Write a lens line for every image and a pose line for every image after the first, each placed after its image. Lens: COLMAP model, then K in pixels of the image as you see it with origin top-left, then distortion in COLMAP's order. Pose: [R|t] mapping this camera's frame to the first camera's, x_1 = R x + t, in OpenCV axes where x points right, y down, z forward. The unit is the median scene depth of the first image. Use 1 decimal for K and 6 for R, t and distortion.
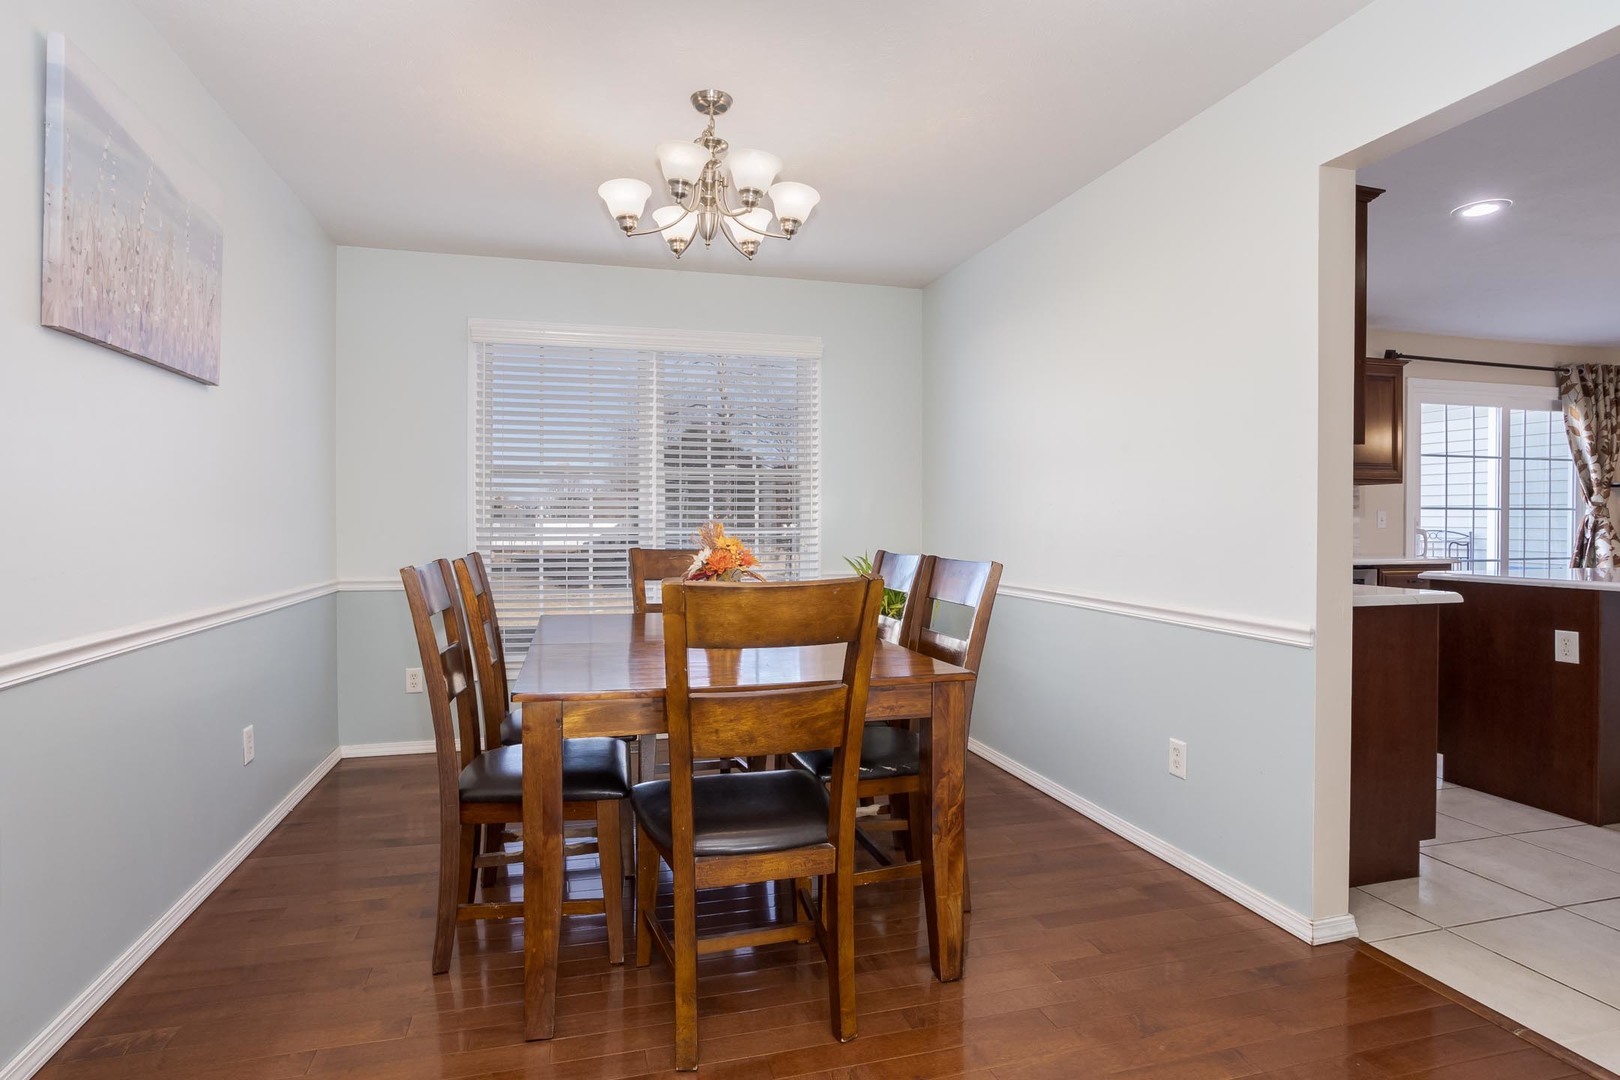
lens RADIAL K [[811.6, 0, 797.7], [0, 811.6, 538.2], [0, 0, 1]] dist [-0.034293, 0.012358]
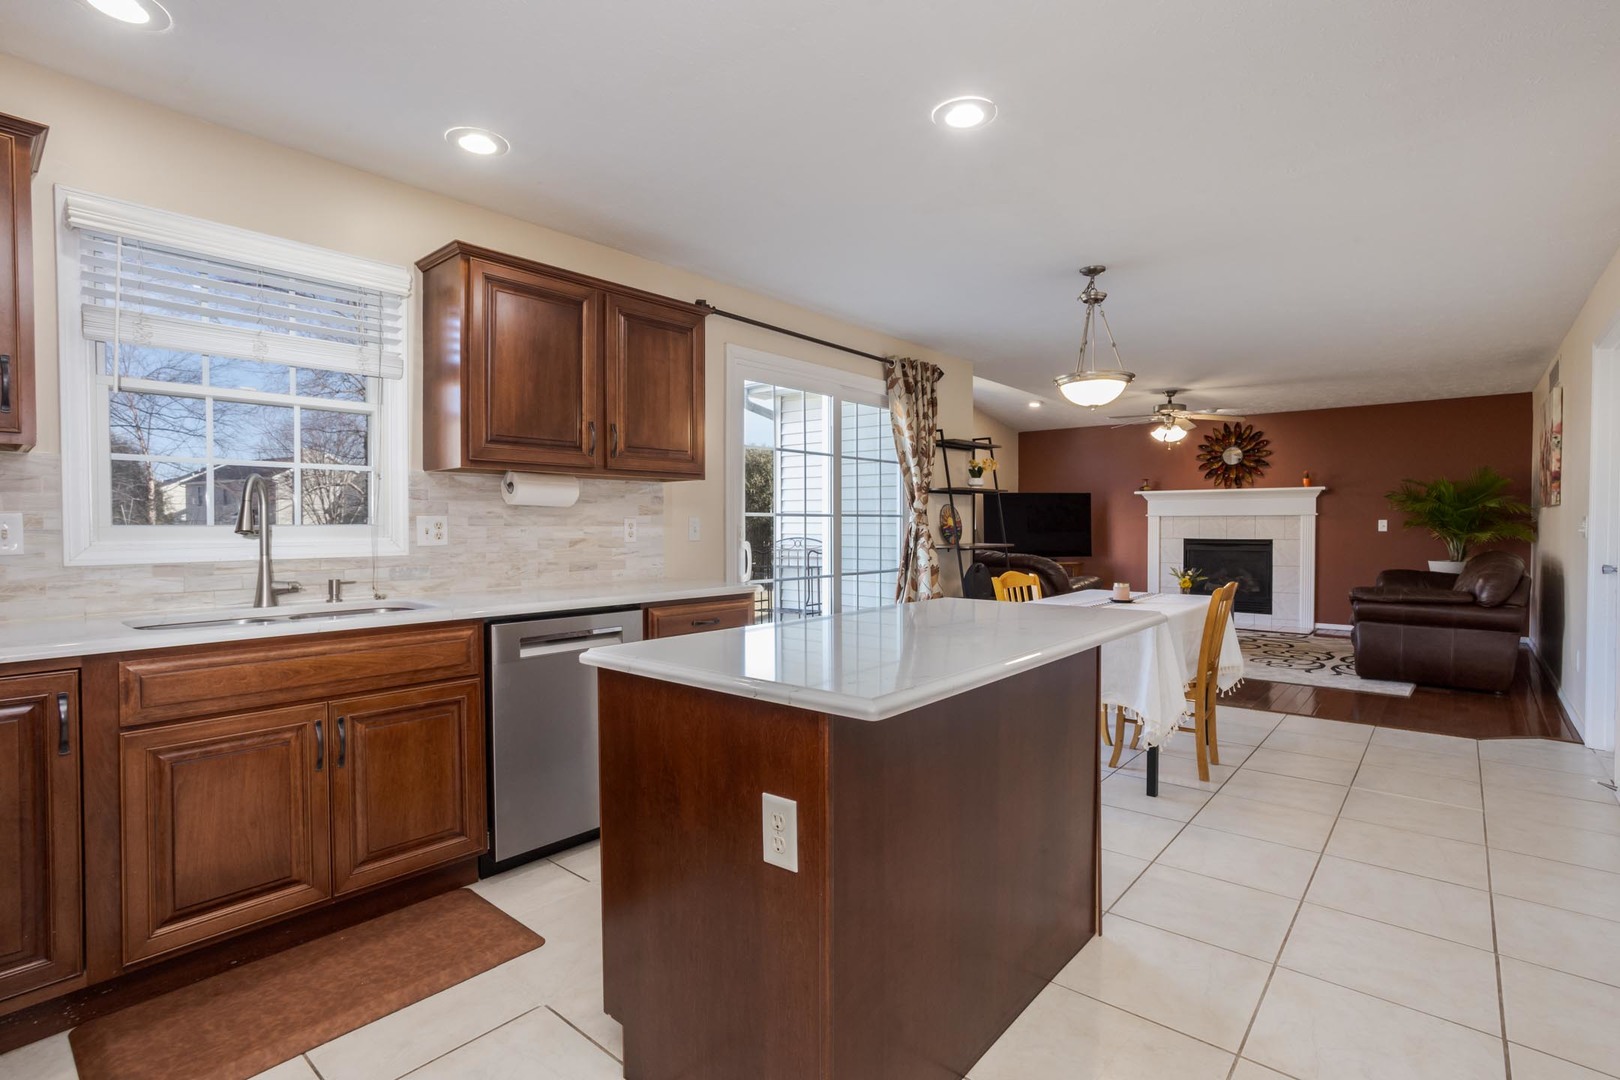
lens RADIAL K [[781.4, 0, 814.9], [0, 781.4, 539.2], [0, 0, 1]] dist [-0.041466, 0.022089]
pose [[0.813447, -0.011049, 0.581533, 0.378613], [0.010716, 0.999935, 0.004009, -0.014474], [-0.581540, 0.002971, 0.813513, 0.328378]]
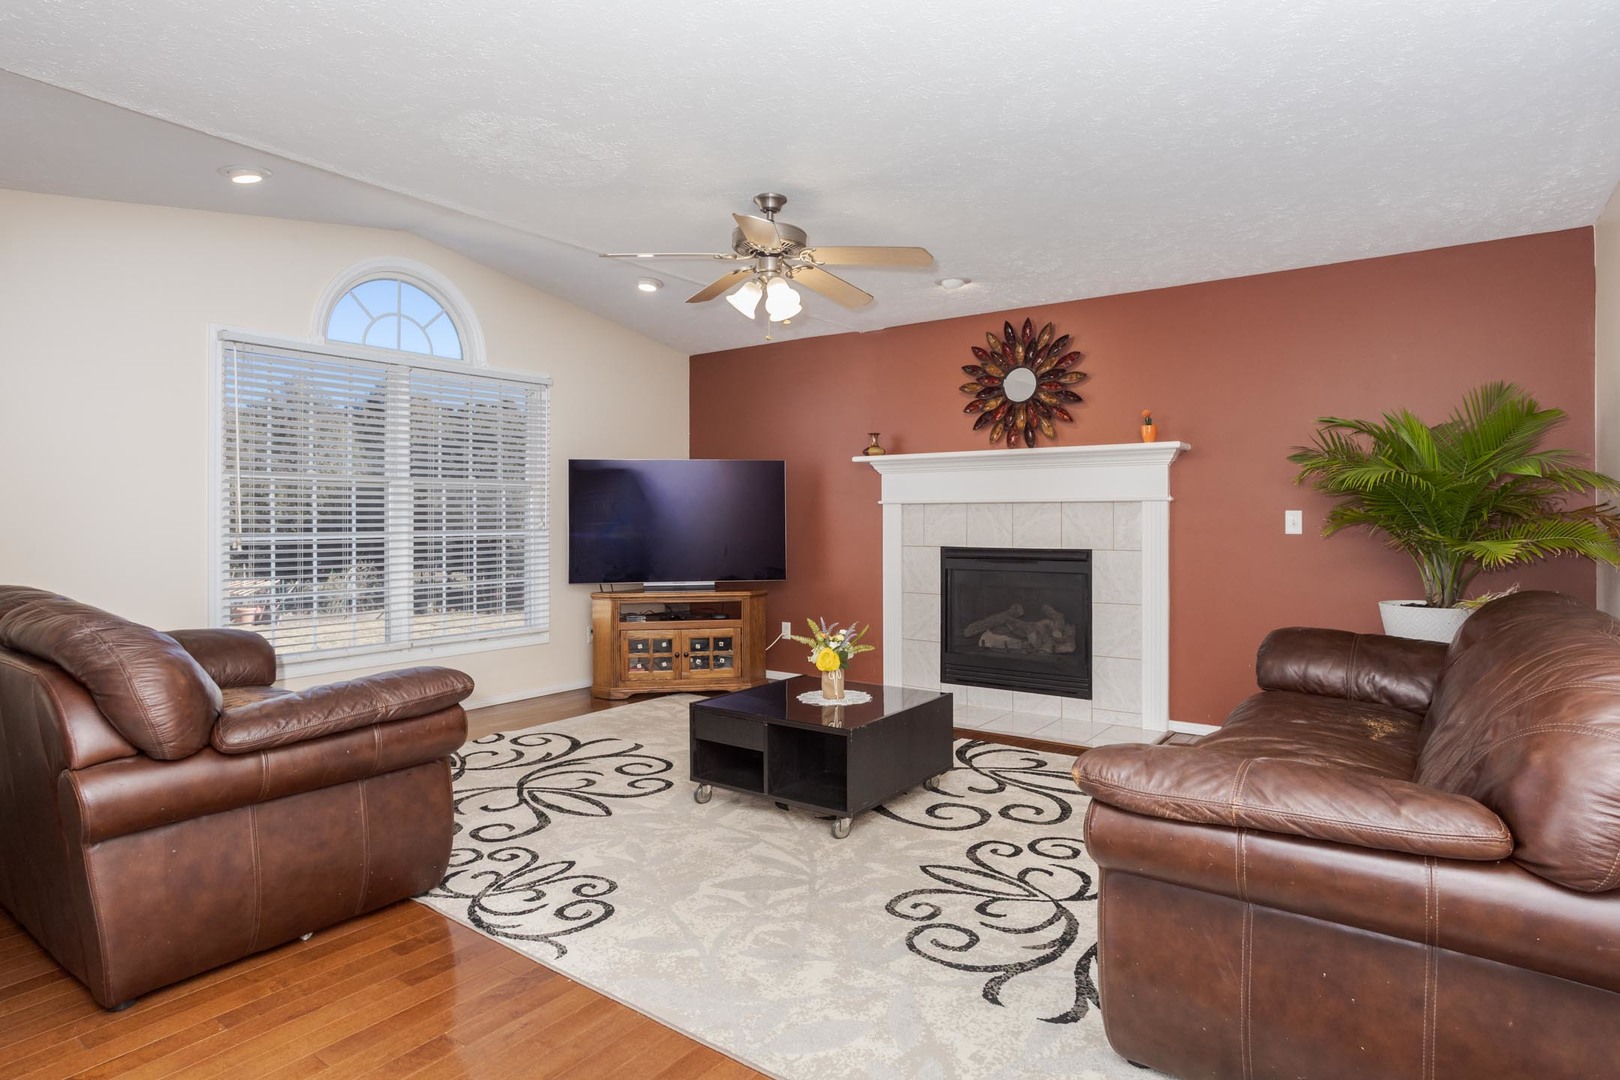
lens RADIAL K [[886.1, 0, 809.3], [0, 886.1, 508.1], [0, 0, 1]] dist [-0.032668, 0.016448]
pose [[0.772500, 0.007128, 0.634975, 1.207670], [0.010377, 0.999662, -0.023848, -0.020858], [-0.634930, 0.025012, 0.772165, 0.539103]]
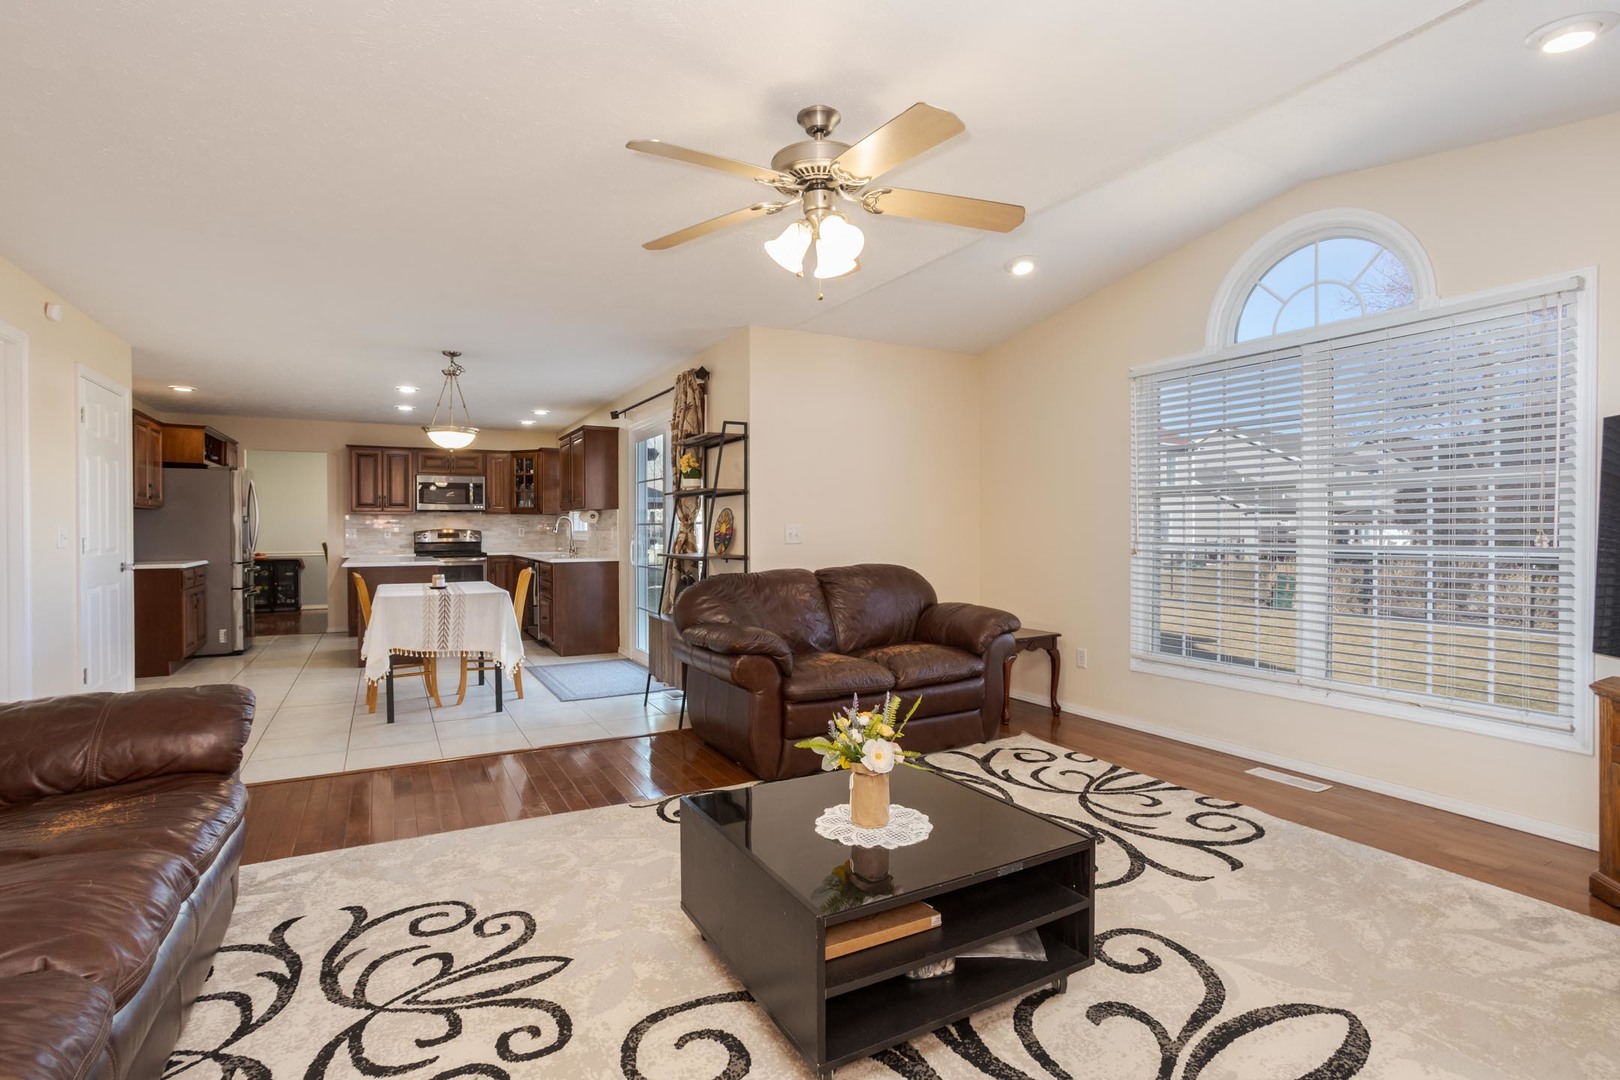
lens RADIAL K [[781.4, 0, 812.5], [0, 781.4, 527.9], [0, 0, 1]] dist [-0.041466, 0.022089]
pose [[0.249834, 0.000723, -0.968289, 1.943267], [-0.013157, 0.999910, -0.002648, -0.029223], [0.968199, 0.013401, 0.249821, 0.903564]]
